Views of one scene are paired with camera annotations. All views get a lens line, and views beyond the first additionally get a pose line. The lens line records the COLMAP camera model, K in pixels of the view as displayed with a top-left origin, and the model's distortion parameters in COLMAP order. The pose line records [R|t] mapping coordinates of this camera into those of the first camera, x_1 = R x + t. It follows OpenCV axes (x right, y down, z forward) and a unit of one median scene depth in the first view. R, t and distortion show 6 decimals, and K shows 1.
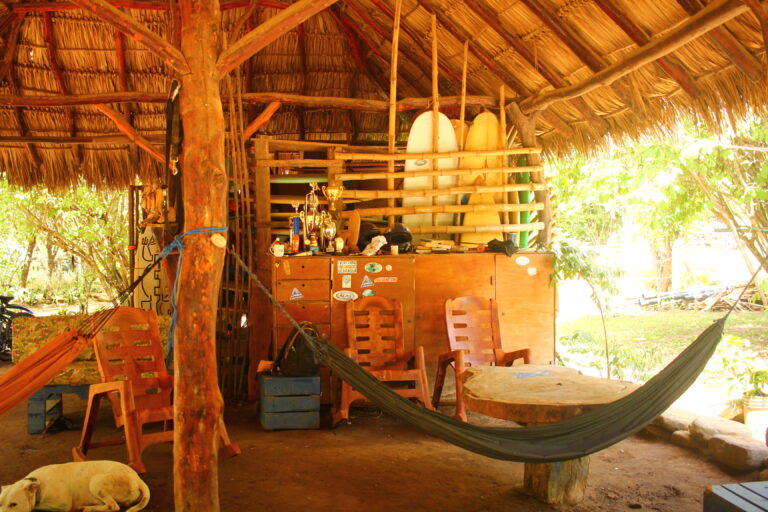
lens RADIAL K [[855.9, 0, 378.7], [0, 855.9, 258.7], [0, 0, 1]] dist [-0.080160, 0.000000]
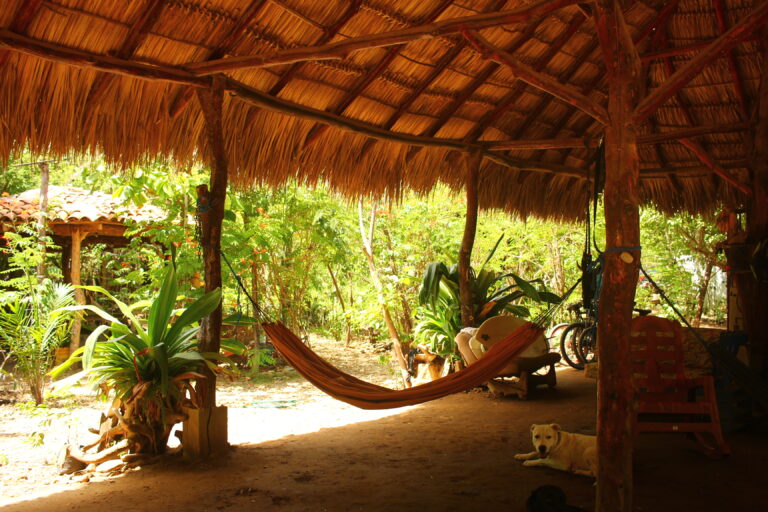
lens RADIAL K [[855.9, 0, 381.0], [0, 855.9, 257.1], [0, 0, 1]] dist [-0.080160, 0.000000]
pose [[0.673178, 0.002313, -0.739477, 0.225300], [-0.023427, 0.999560, -0.018200, 0.004132], [0.739109, 0.029575, 0.672936, -0.045528]]
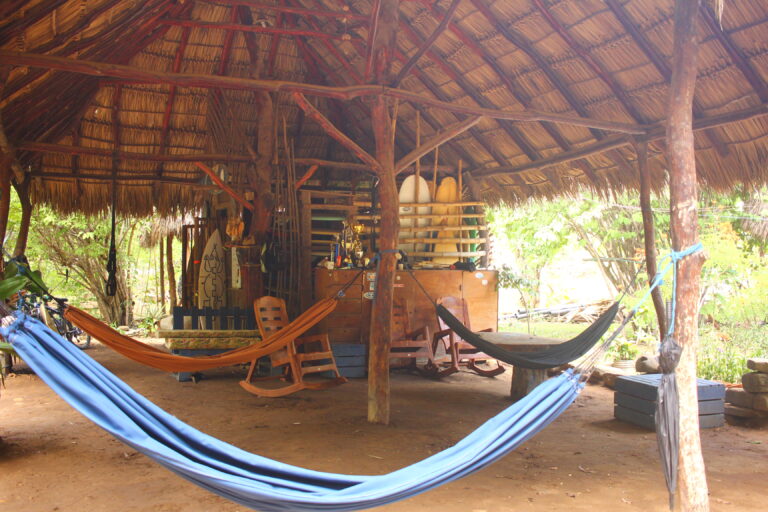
lens RADIAL K [[855.9, 0, 381.4], [0, 855.9, 259.6], [0, 0, 1]] dist [-0.080160, 0.000000]
pose [[0.982415, 0.022516, 0.185346, -0.282666], [-0.016826, 0.999339, -0.032214, 0.025643], [-0.185949, 0.028528, 0.982145, -0.477460]]
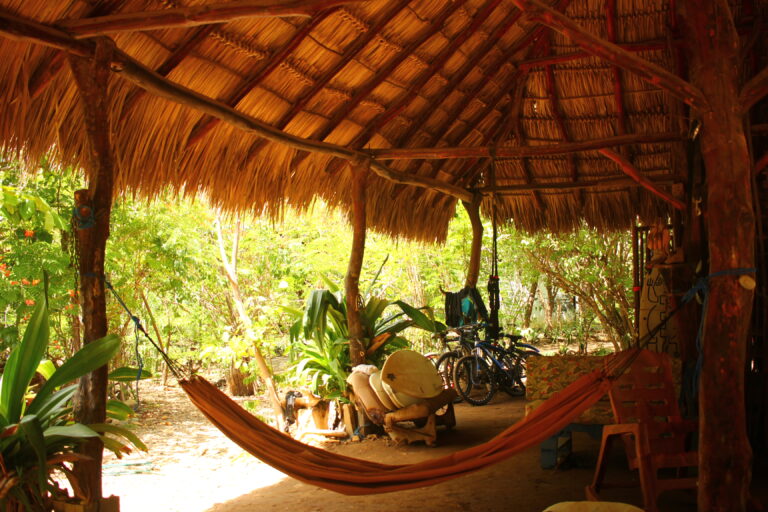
lens RADIAL K [[855.9, 0, 383.0], [0, 855.9, 255.4], [0, 0, 1]] dist [-0.080160, 0.000000]
pose [[0.847857, -0.026116, -0.529581, -0.015454], [-0.000848, 0.998718, -0.050610, -0.001504], [0.530224, 0.043359, 0.846748, -0.005044]]
